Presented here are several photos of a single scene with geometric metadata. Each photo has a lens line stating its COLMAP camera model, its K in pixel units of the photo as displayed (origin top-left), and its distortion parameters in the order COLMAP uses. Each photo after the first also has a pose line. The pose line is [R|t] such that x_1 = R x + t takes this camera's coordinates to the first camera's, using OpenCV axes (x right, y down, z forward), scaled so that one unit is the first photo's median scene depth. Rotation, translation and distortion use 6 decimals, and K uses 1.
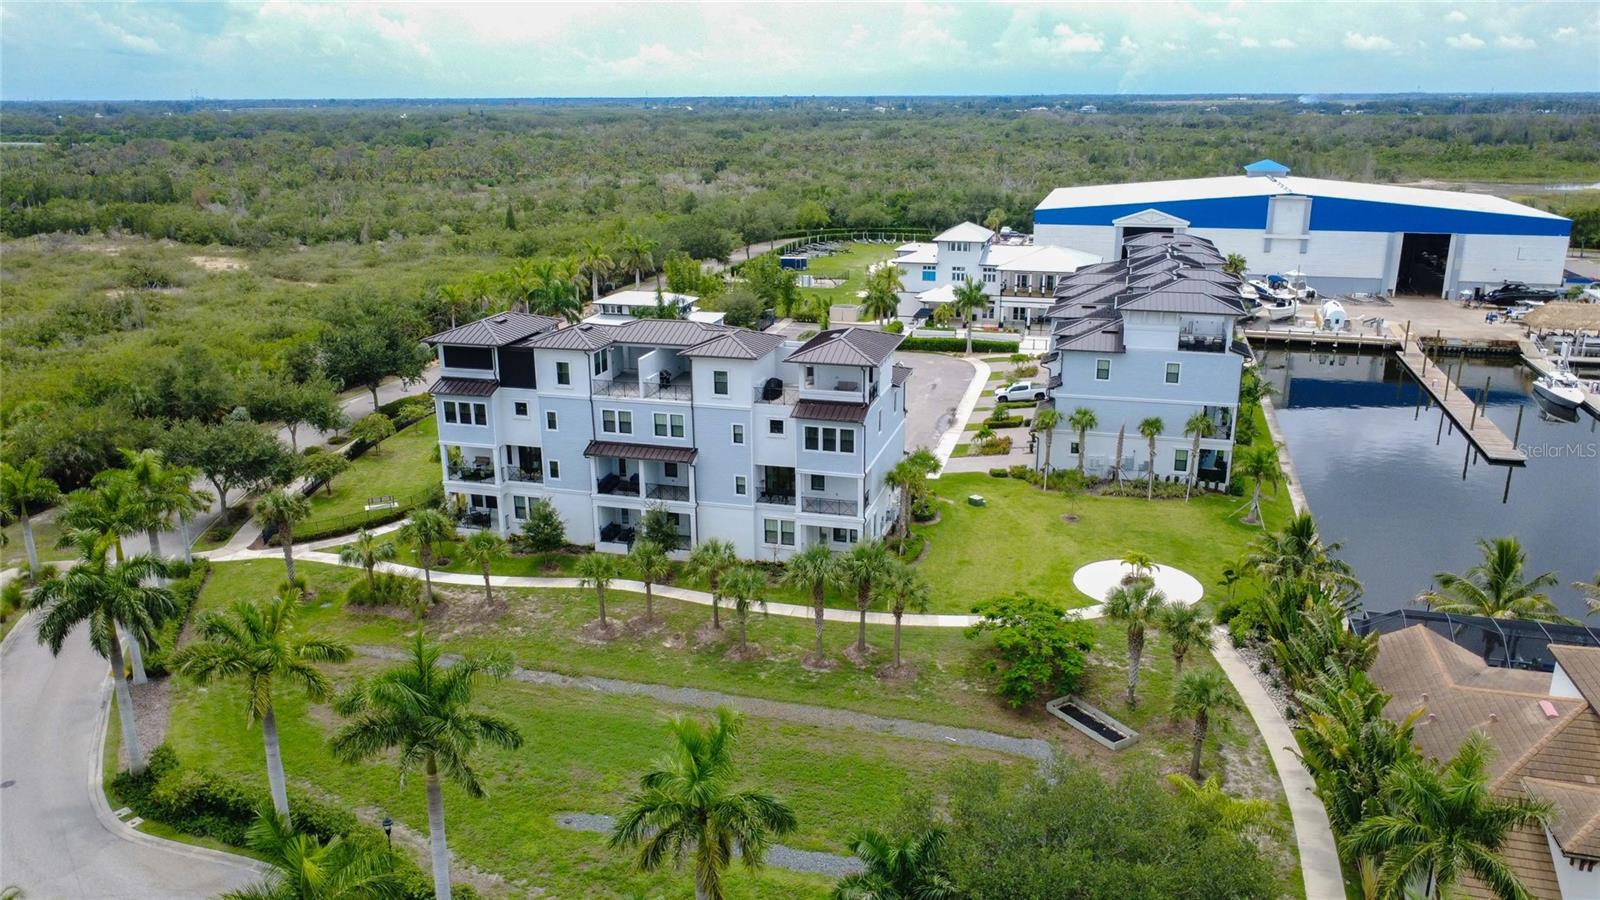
lens RADIAL K [[1165.4, 0, 800.0], [0, 1165.4, 450.0], [0, 0, 1]] dist [0.004680, 0.004154]
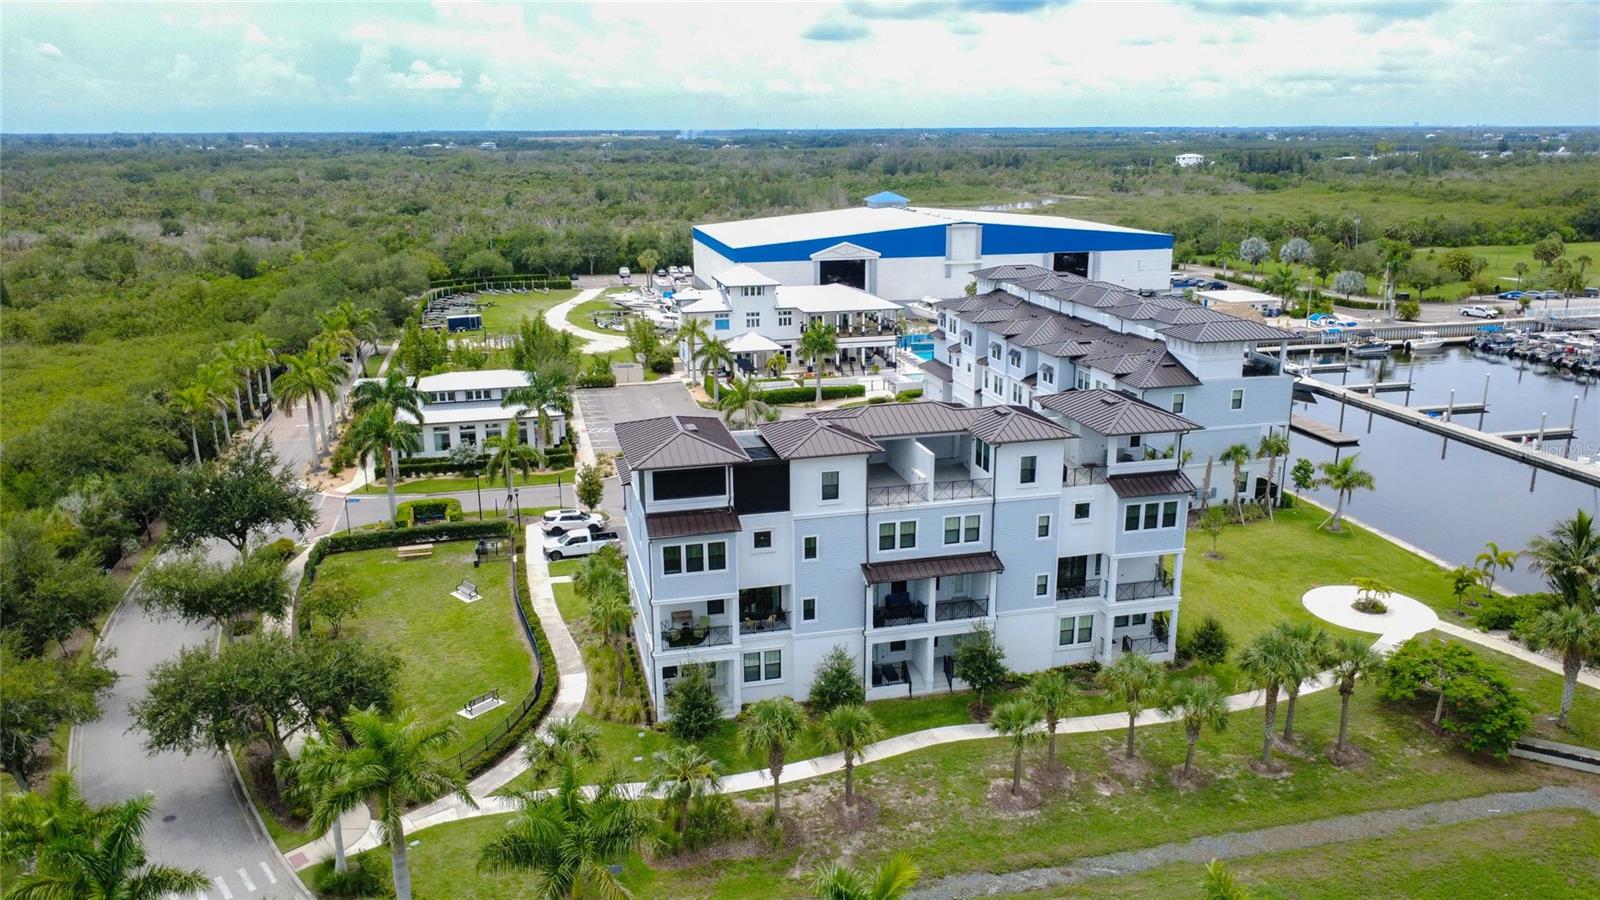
lens RADIAL K [[1167.2, 0, 800.0], [0, 1167.2, 450.0], [0, 0, 1]] dist [-0.003029, 0.001154]
pose [[0.871210, -0.130650, 0.473205, -0.579874], [0.144254, 0.989511, 0.007616, -0.096924], [-0.469237, 0.061627, 0.880919, 0.314414]]
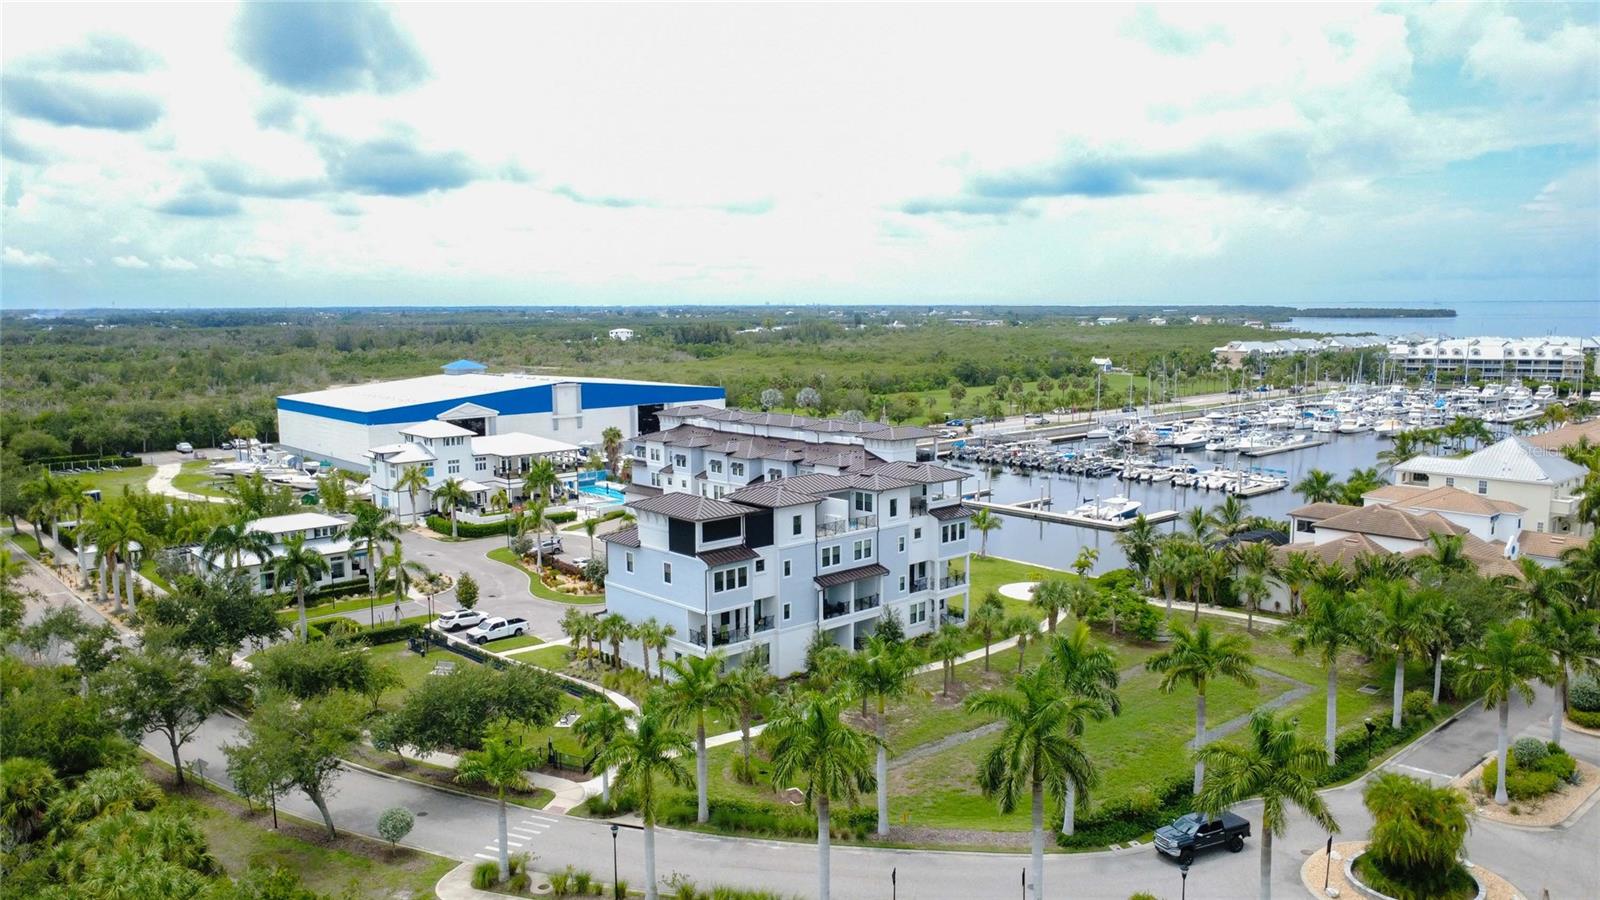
lens RADIAL K [[1167.2, 0, 800.0], [0, 1167.2, 450.0], [0, 0, 1]] dist [-0.003029, 0.001154]
pose [[0.528406, -0.103440, 0.842667, -1.179098], [0.249705, 0.967583, -0.037808, -0.092633], [-0.811439, 0.230396, 0.537107, 0.336295]]
